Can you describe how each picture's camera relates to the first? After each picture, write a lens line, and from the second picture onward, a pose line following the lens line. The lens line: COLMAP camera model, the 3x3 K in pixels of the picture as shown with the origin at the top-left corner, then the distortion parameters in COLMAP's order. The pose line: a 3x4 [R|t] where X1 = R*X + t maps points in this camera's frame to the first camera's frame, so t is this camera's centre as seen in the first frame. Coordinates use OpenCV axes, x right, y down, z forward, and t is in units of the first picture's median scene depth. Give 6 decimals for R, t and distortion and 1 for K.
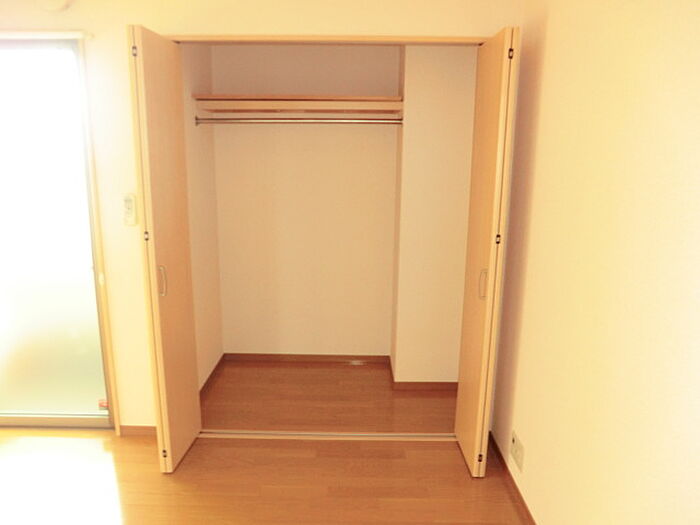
lens RADIAL K [[498.3, 0, 347.5], [0, 498.3, 262.1], [0, 0, 1]] dist [-0.033502, 0.015095]
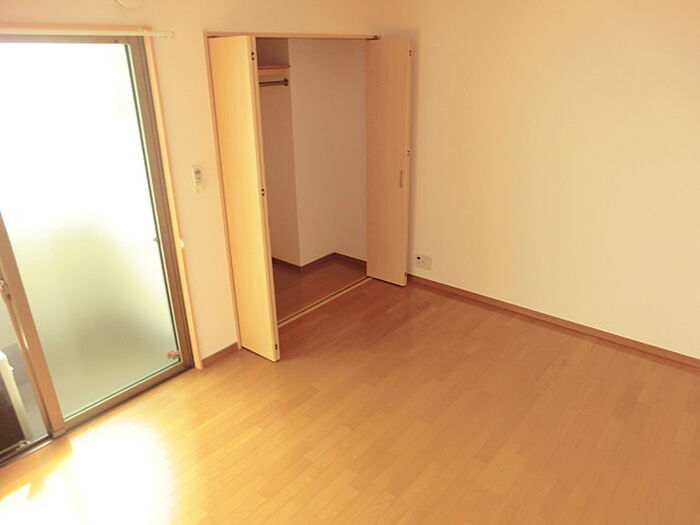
lens RADIAL K [[498.3, 0, 352.2], [0, 498.3, 260.5], [0, 0, 1]] dist [-0.033502, 0.015095]
pose [[0.644322, -0.309723, 0.699229, -1.104565], [0.190351, 0.950494, 0.245617, -0.143519], [-0.740686, -0.025158, 0.671380, -0.095763]]
